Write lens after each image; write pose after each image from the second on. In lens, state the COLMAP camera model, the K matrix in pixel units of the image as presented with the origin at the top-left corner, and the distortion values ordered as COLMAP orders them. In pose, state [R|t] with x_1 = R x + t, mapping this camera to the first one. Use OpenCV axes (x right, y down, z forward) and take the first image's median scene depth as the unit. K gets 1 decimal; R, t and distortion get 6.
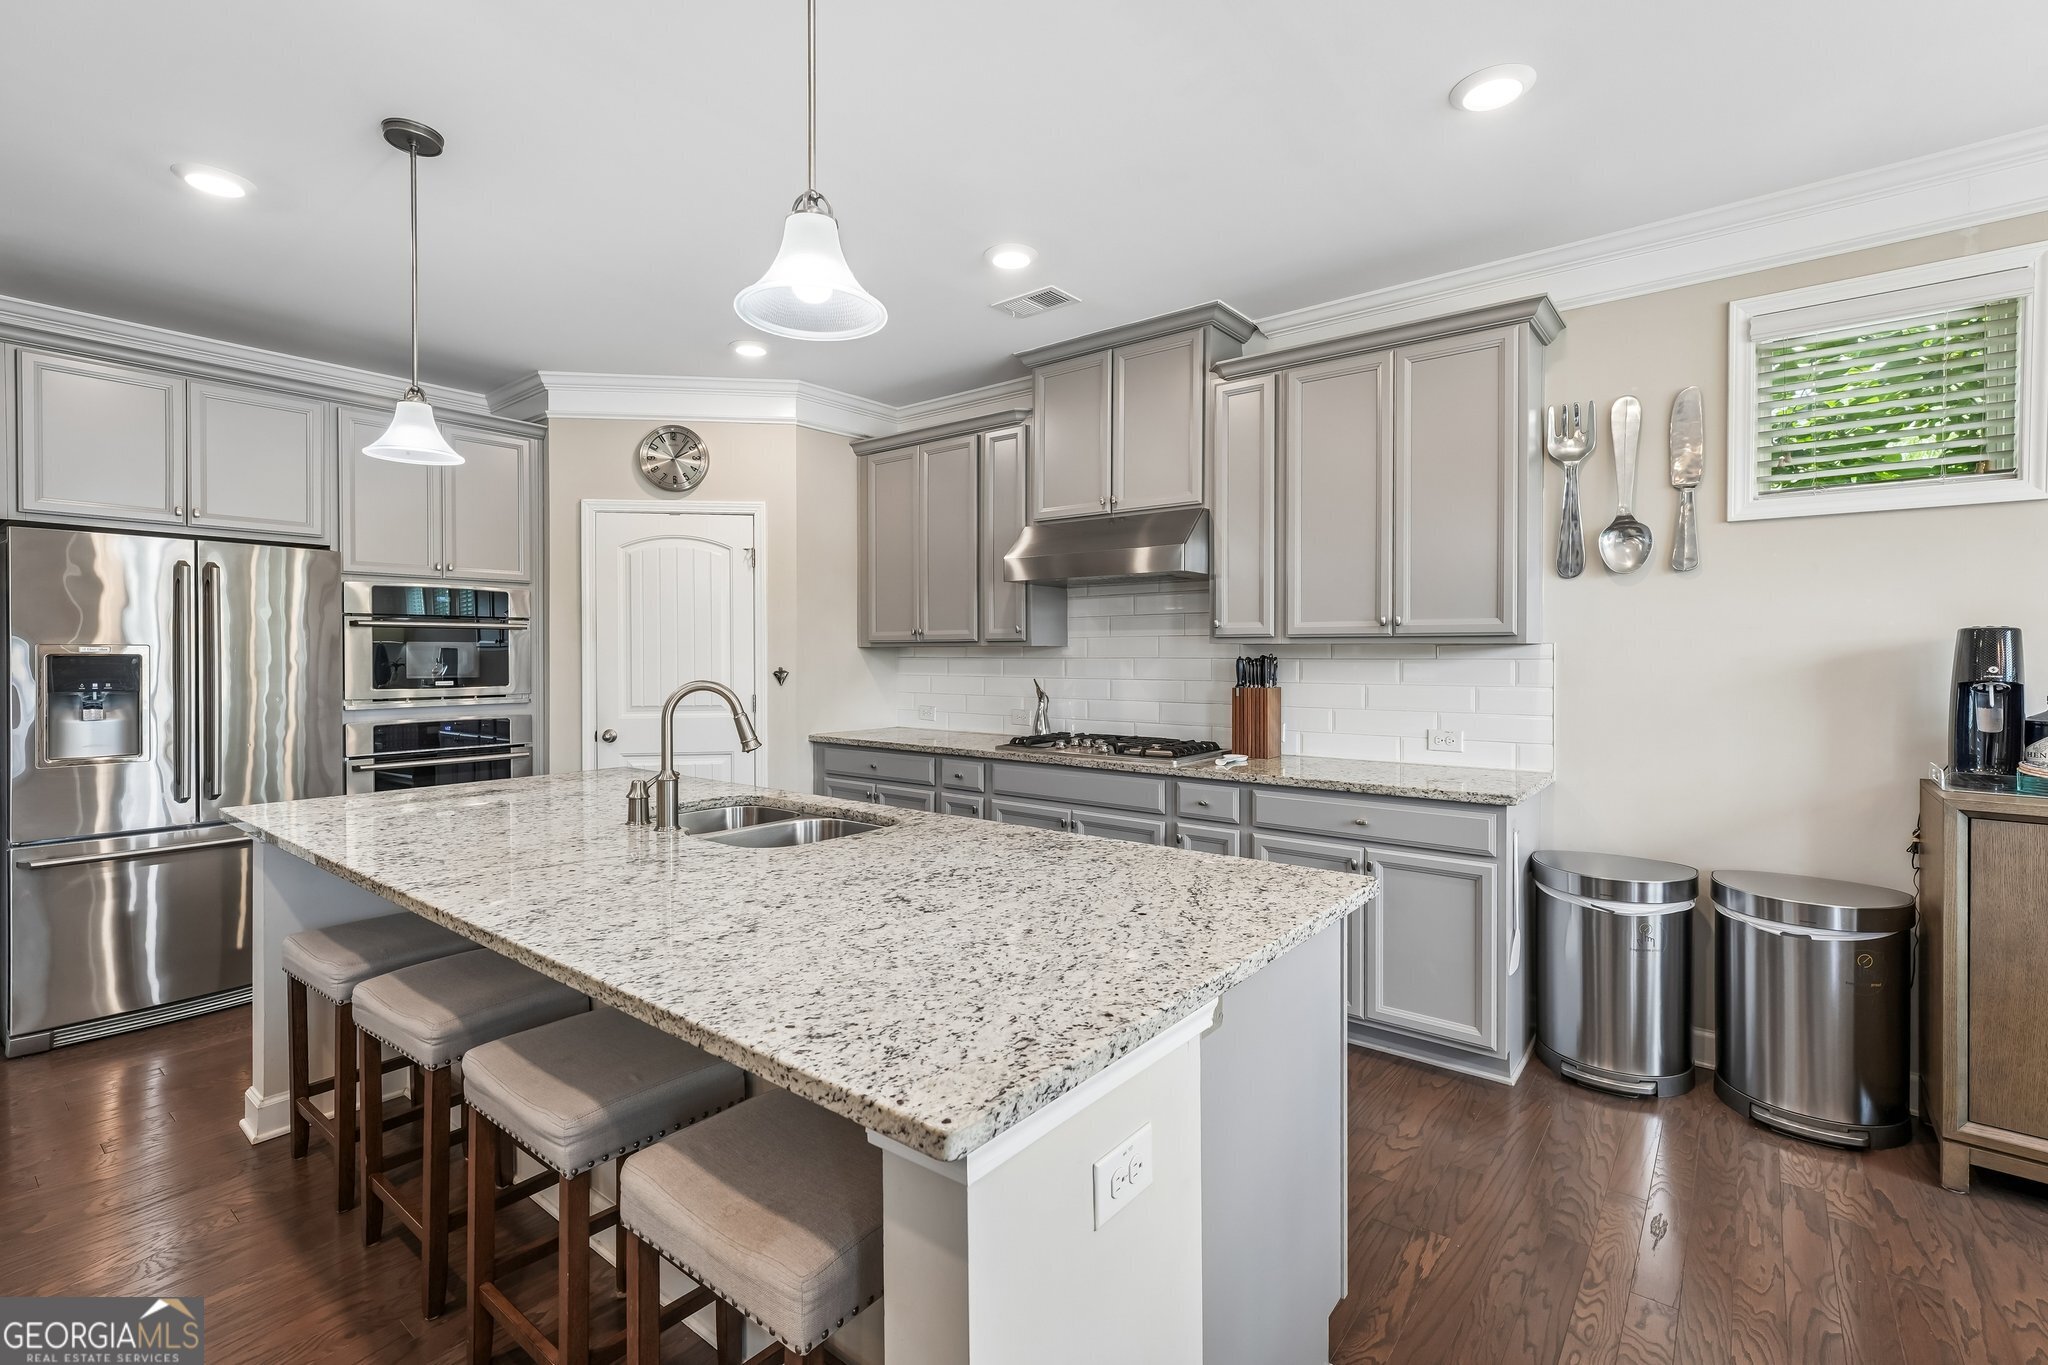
lens RADIAL K [[907.3, 0, 1010.1], [0, 907.3, 668.3], [0, 0, 1]] dist [-0.000256, -0.000382]
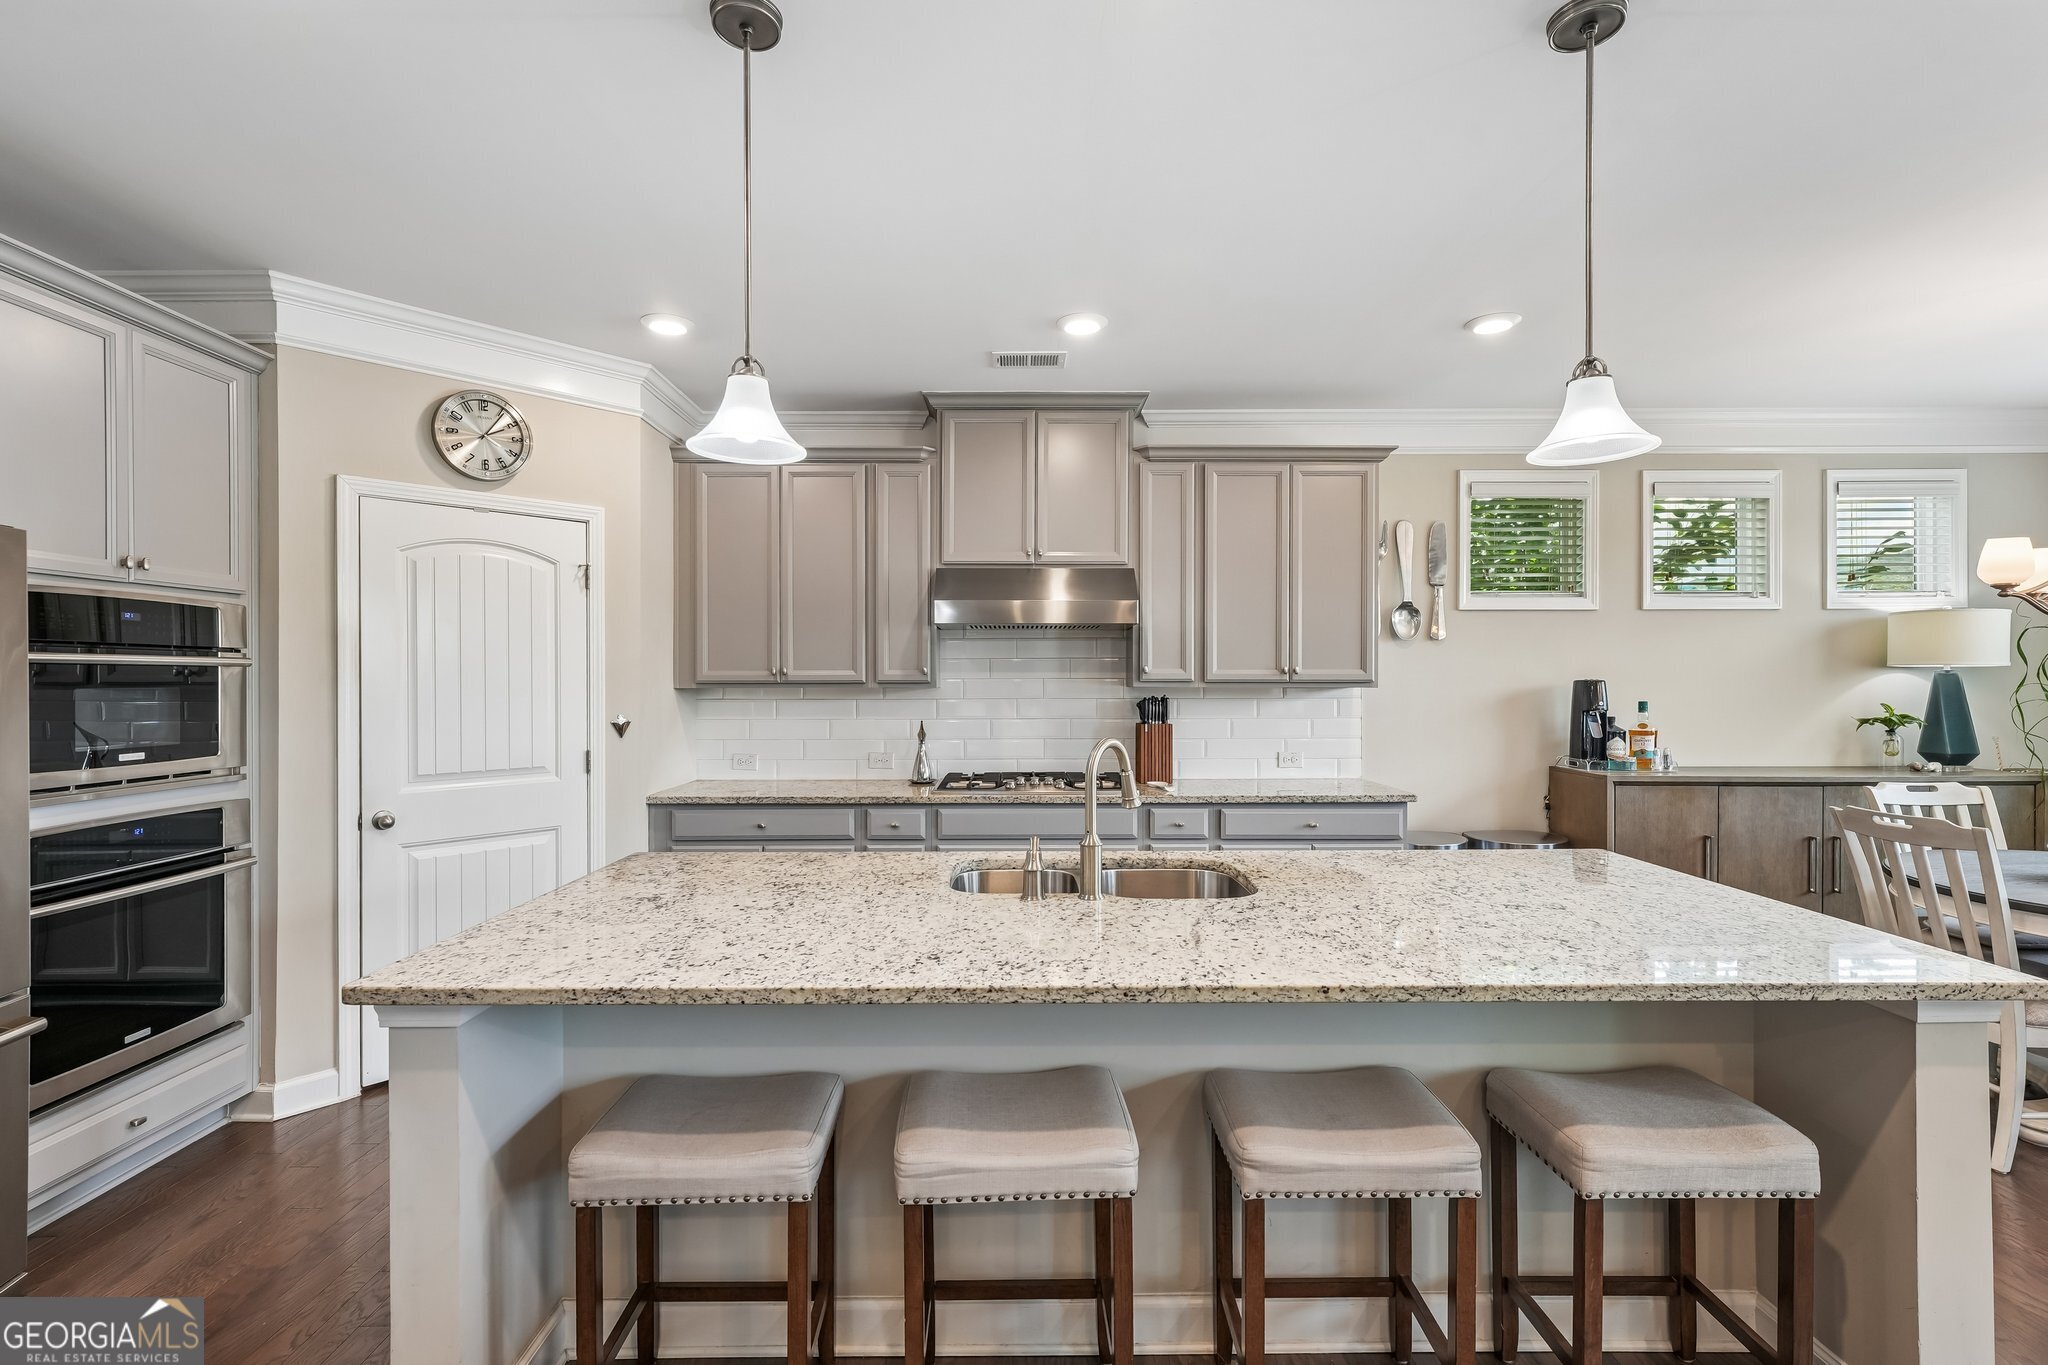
lens RADIAL K [[926.2, 0, 1004.8], [0, 926.2, 684.5], [0, 0, 1]] dist [0.002460, 0.000117]
pose [[0.781250, -0.004137, 0.624205, -0.789396], [0.011941, 0.999894, -0.008318, -0.026986], [-0.624105, 0.013952, 0.781216, 0.229803]]
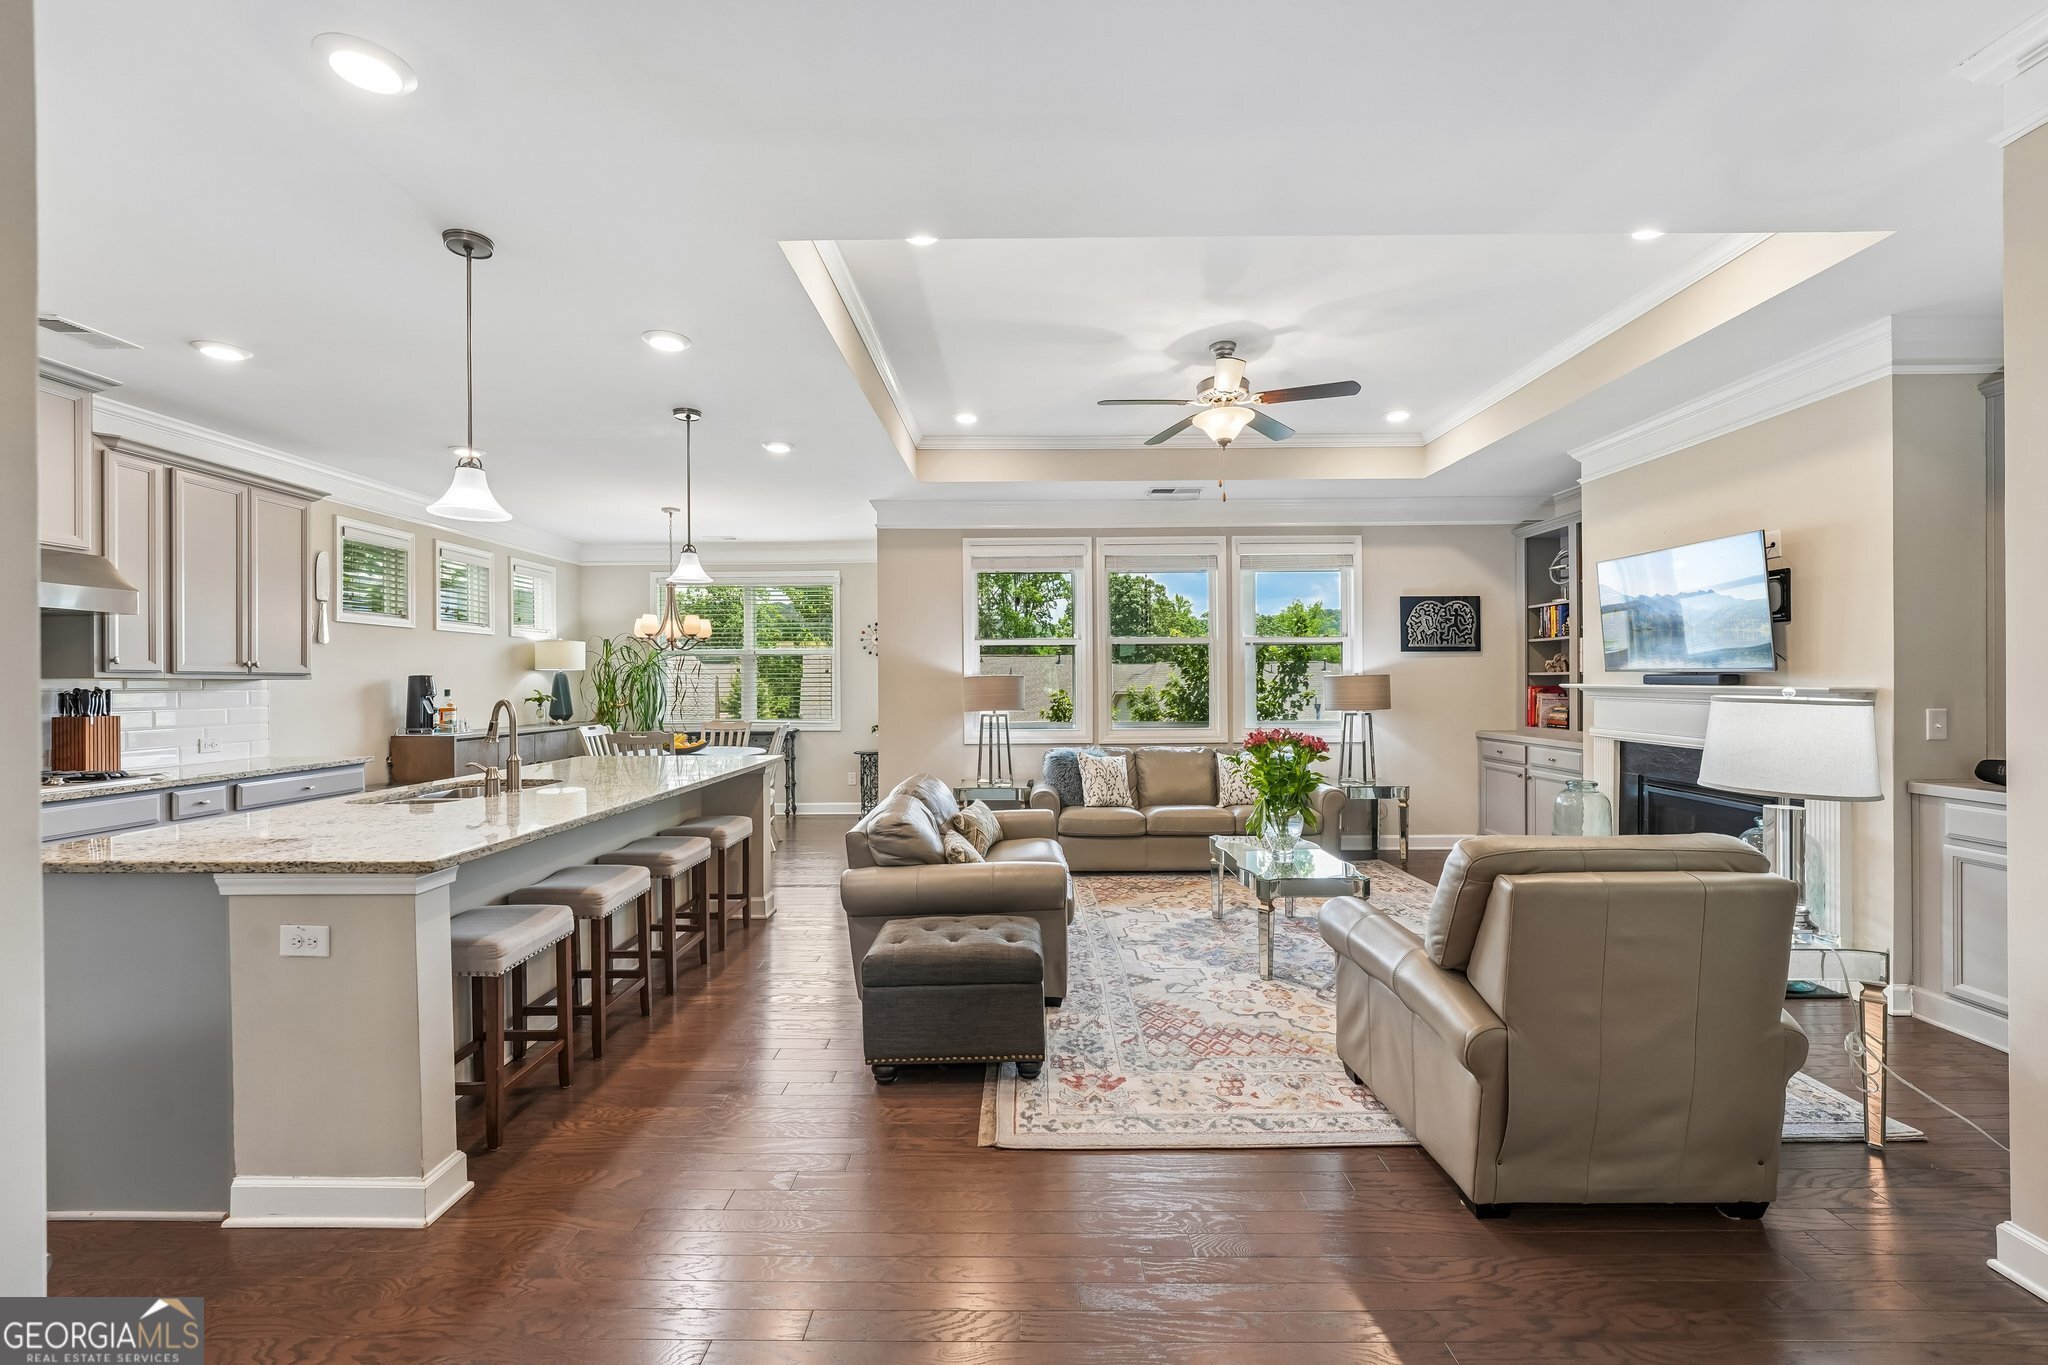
lens RADIAL K [[842.0, 0, 1024.0], [0, 842.0, 682.5], [0, 0, 1]] dist [-0.007152, 0.000515]
pose [[-0.616437, 0.004125, 0.787393, -1.598919], [0.019736, 0.999753, 0.010214, -0.010531], [-0.787156, 0.021836, -0.616367, 0.908015]]
